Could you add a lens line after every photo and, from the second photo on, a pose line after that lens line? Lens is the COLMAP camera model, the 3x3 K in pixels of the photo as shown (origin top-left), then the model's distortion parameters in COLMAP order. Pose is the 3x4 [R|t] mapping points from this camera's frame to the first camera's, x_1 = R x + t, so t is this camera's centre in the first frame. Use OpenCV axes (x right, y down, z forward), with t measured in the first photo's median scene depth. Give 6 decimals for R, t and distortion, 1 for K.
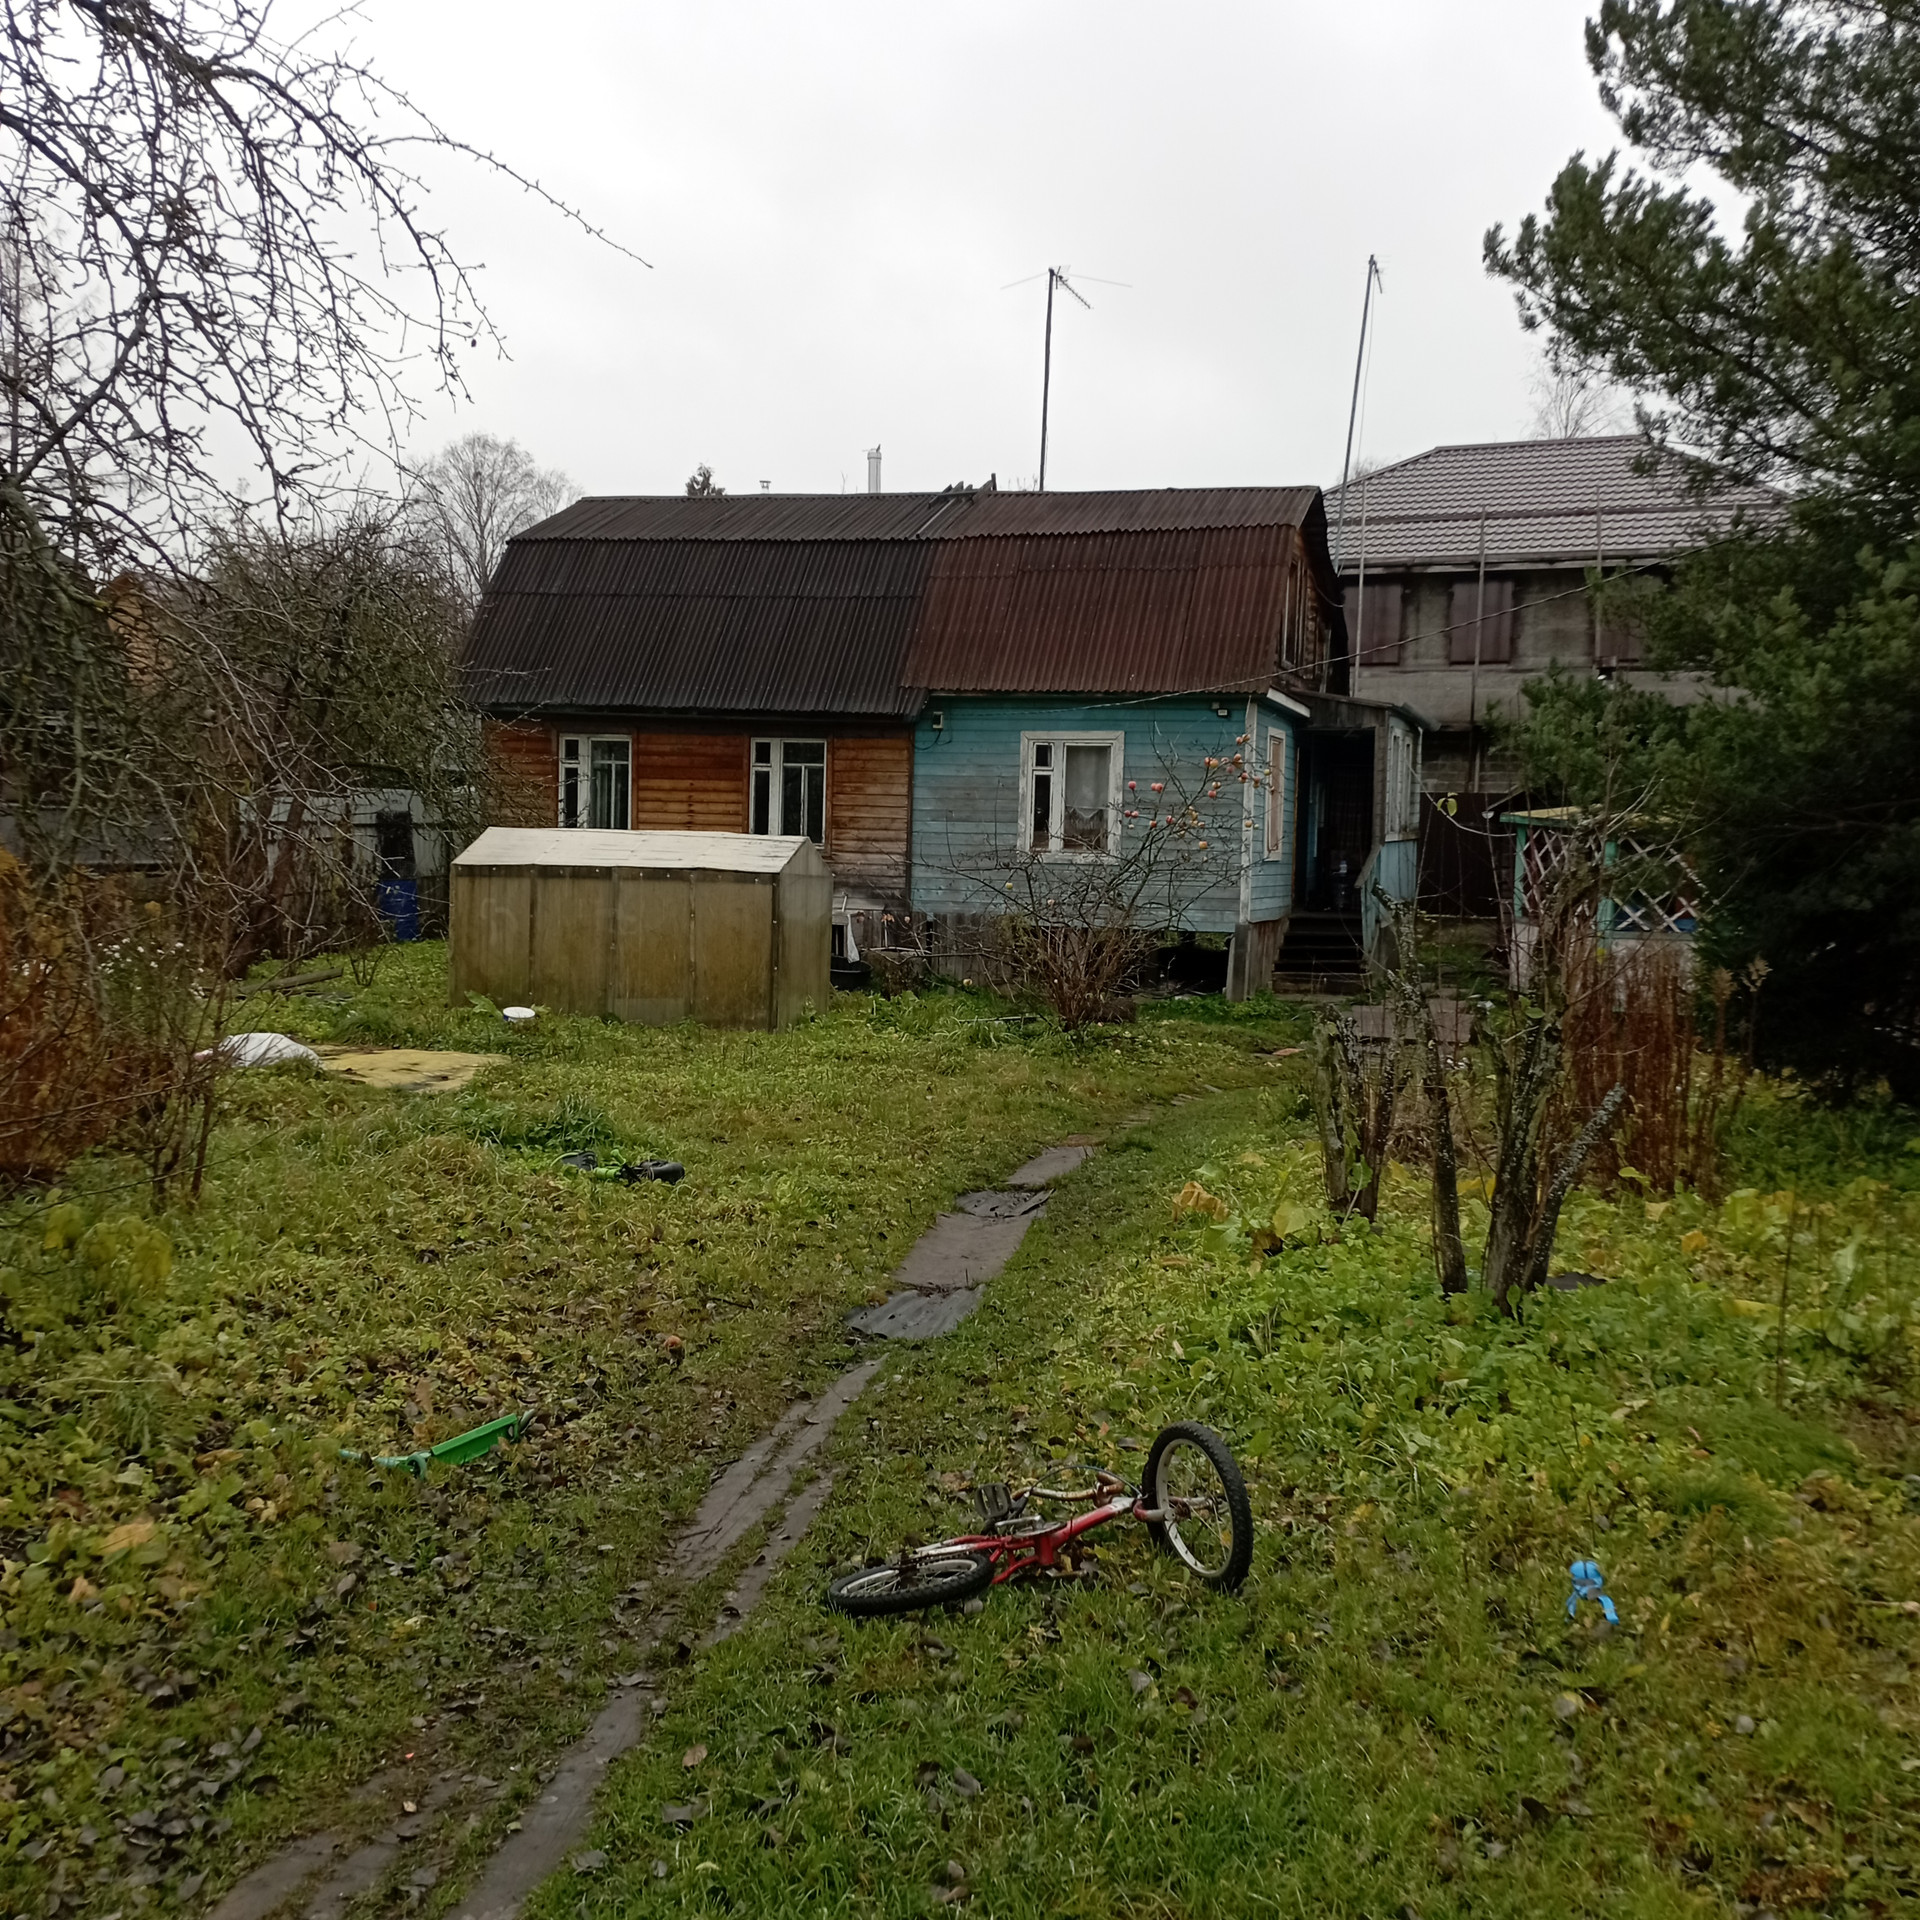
lens RADIAL K [[2074.8, 0, 968.1], [0, 2074.8, 958.1], [0, 0, 1]] dist [0.114821, -0.142856]
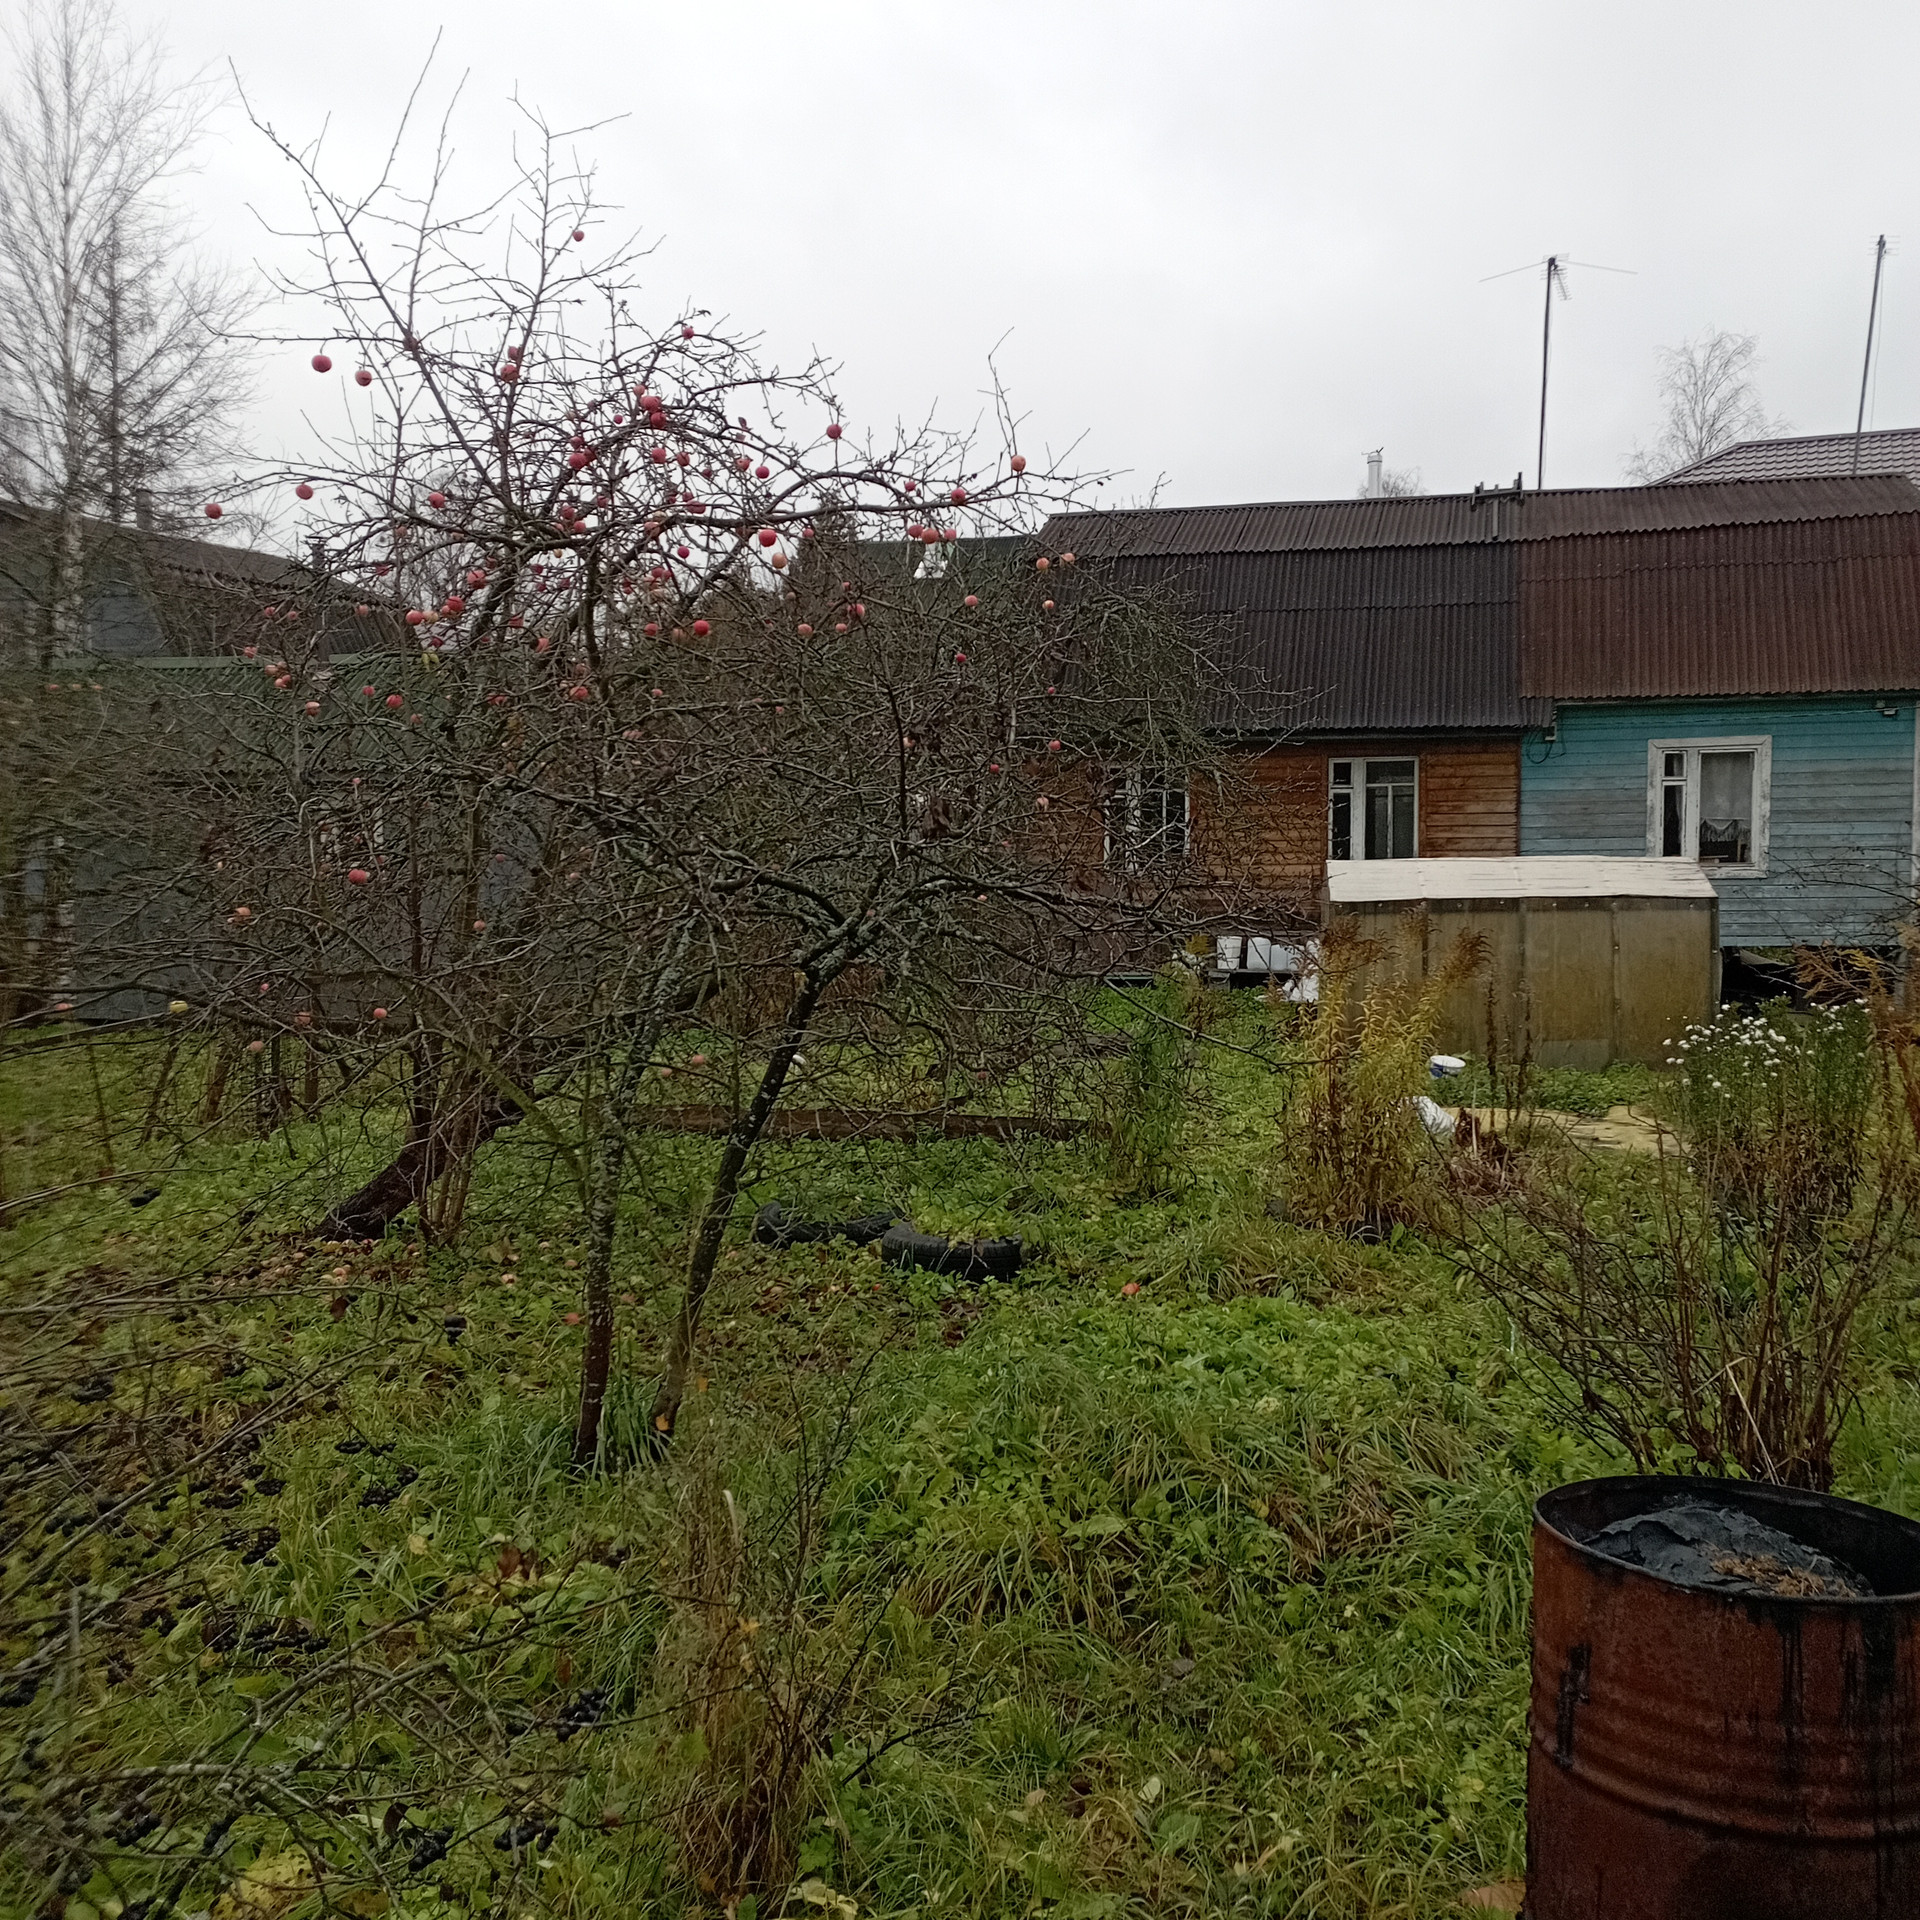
lens RADIAL K [[2074.8, 0, 968.1], [0, 2074.8, 958.1], [0, 0, 1]] dist [0.114821, -0.142856]
pose [[0.998813, -0.036135, 0.032662, -1.207600], [0.036504, 0.999276, -0.010757, -0.044245], [-0.032249, 0.011937, 0.999409, 0.245247]]
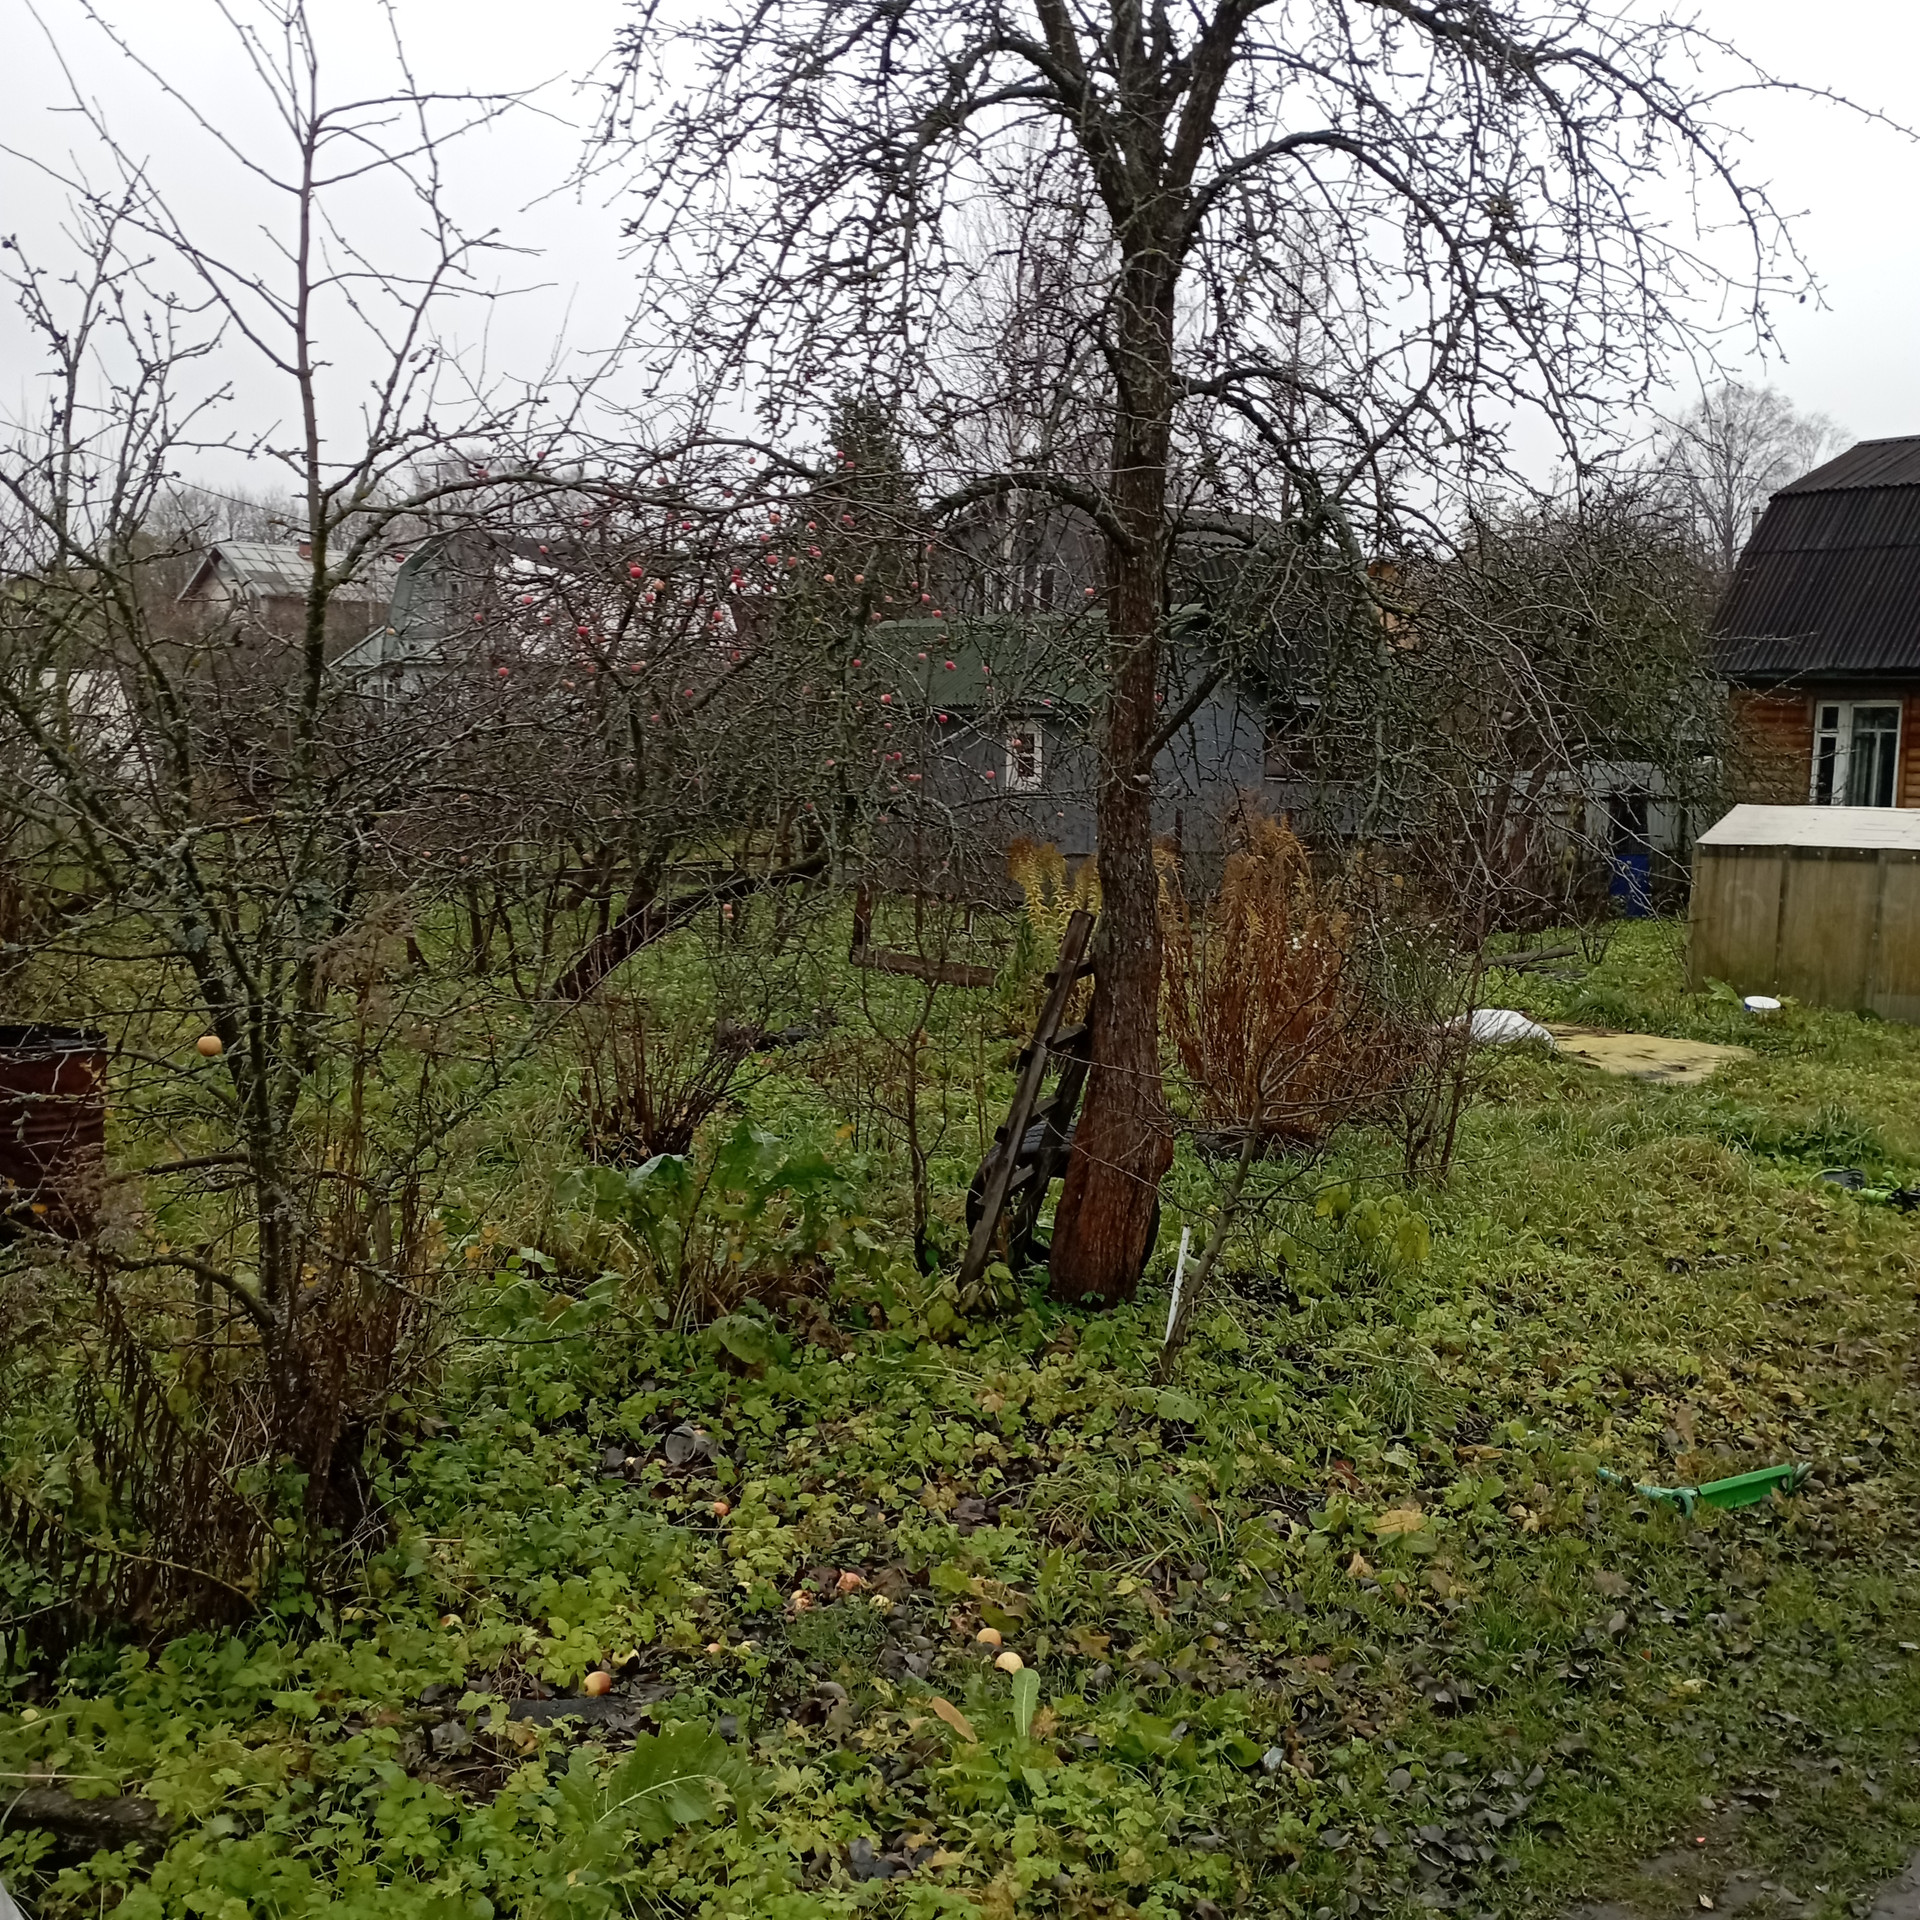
lens RADIAL K [[2074.8, 0, 968.1], [0, 2074.8, 958.1], [0, 0, 1]] dist [0.114821, -0.142856]
pose [[0.844077, 0.046965, -0.534161, -0.033220], [-0.038616, 0.998895, 0.026805, -0.014648], [0.534829, -0.001998, 0.844958, 0.021351]]
